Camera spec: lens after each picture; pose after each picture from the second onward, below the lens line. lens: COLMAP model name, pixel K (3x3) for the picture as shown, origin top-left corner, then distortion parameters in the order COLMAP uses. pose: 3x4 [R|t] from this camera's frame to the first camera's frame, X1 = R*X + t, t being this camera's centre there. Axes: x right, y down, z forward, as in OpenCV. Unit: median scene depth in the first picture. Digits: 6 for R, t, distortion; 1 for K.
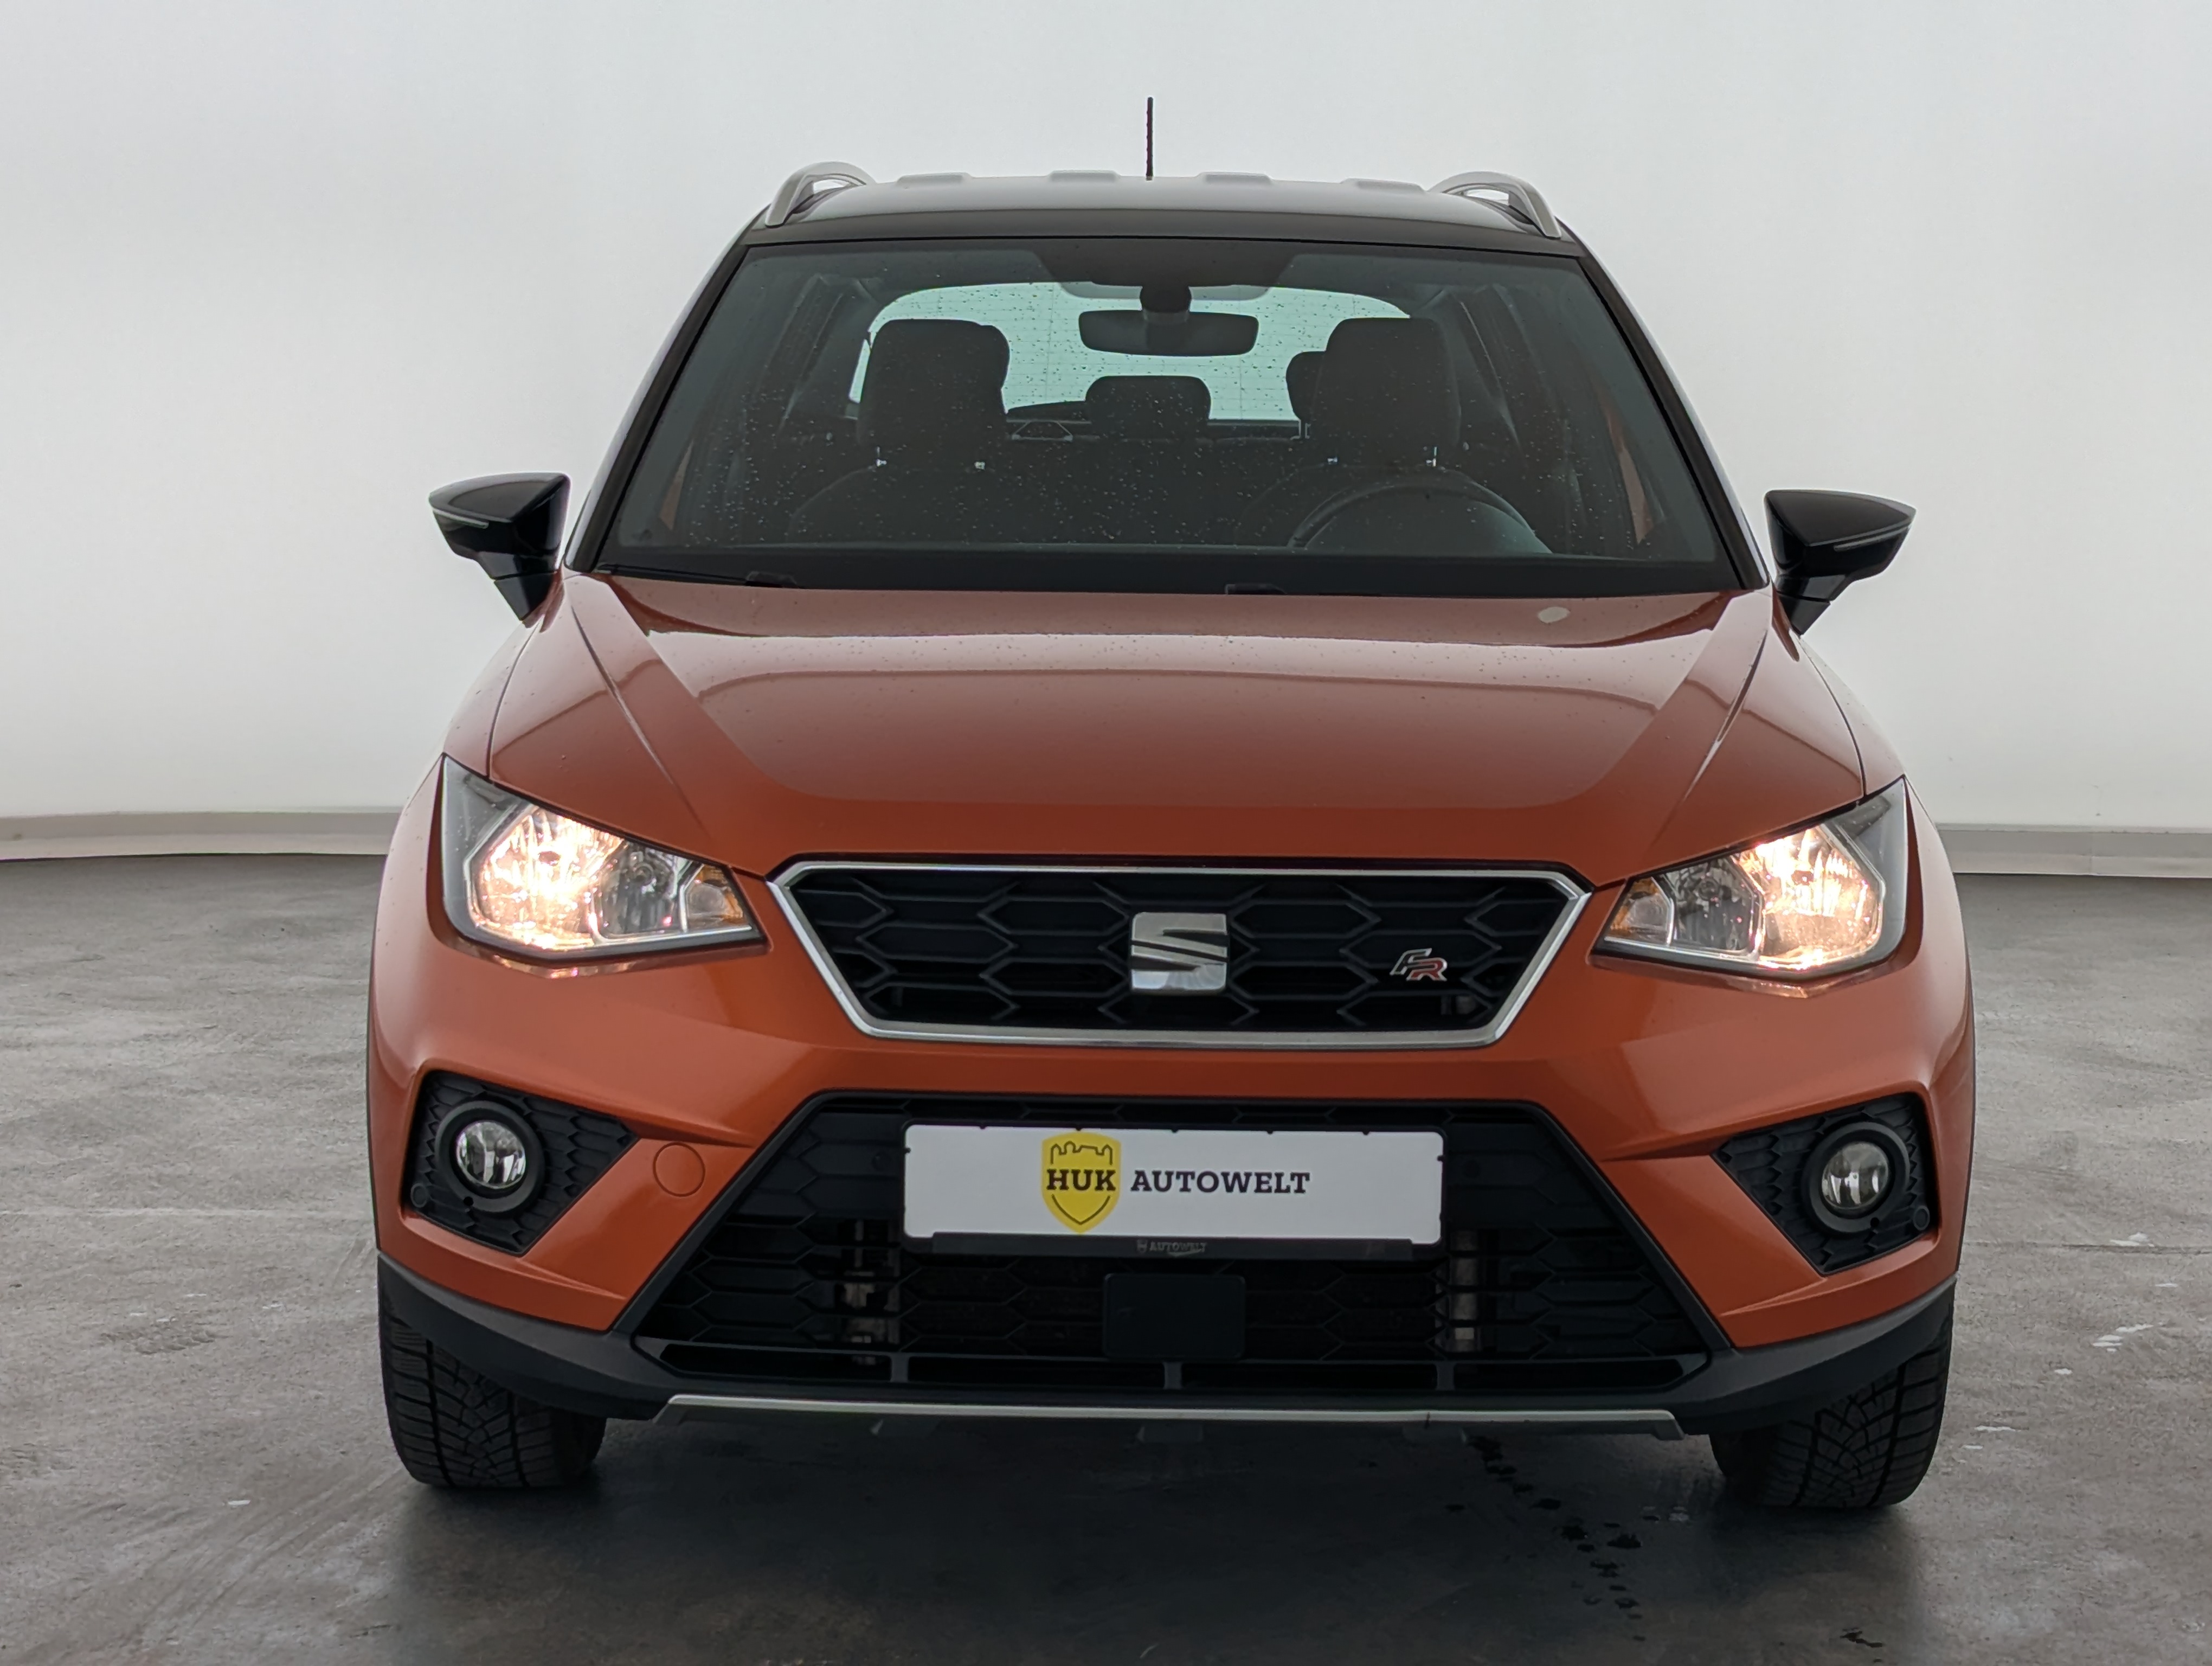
lens RADIAL K [[5294.2, 0, 1106.0], [0, 5294.2, 833.0], [0, 0, 1]] dist [0.367836, -5.738407]
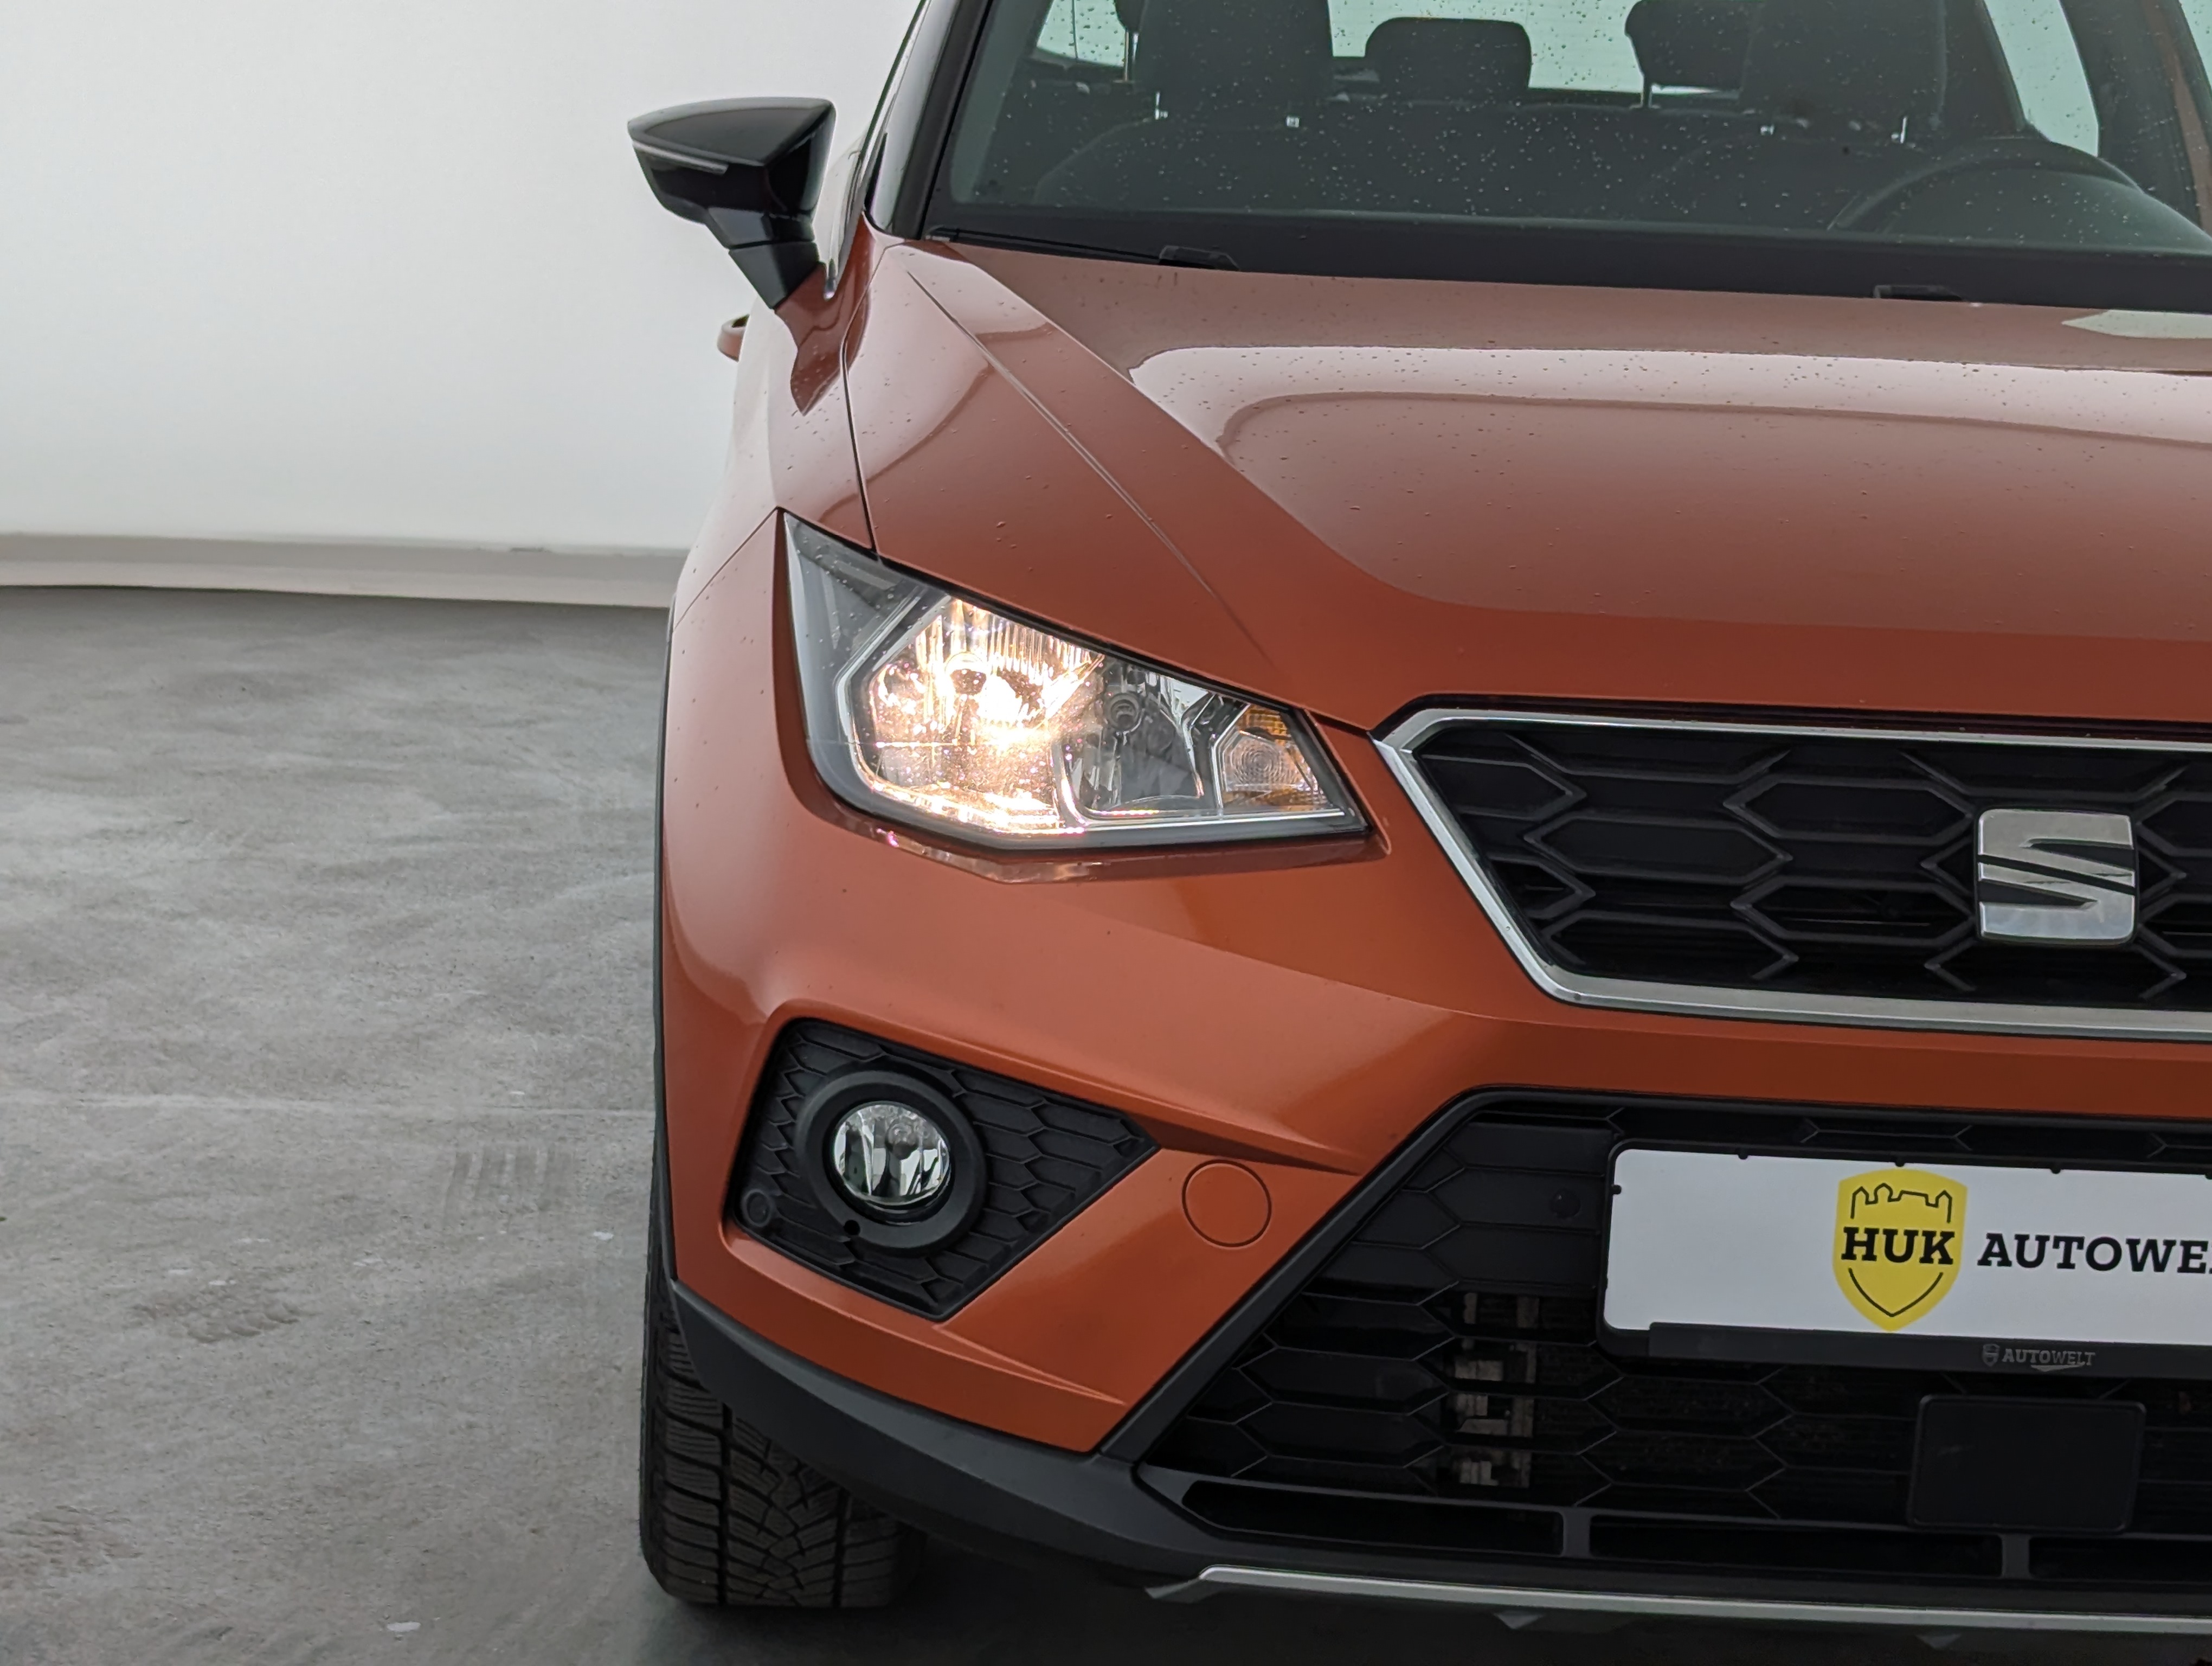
lens RADIAL K [[5294.2, 0, 1106.0], [0, 5294.2, 833.0], [0, 0, 1]] dist [0.367836, -5.738407]
pose [[0.998631, 0.027737, 0.044350, -0.110846], [-0.029982, 0.998260, 0.050782, -0.009360], [-0.042865, -0.052042, 0.997725, 0.350233]]
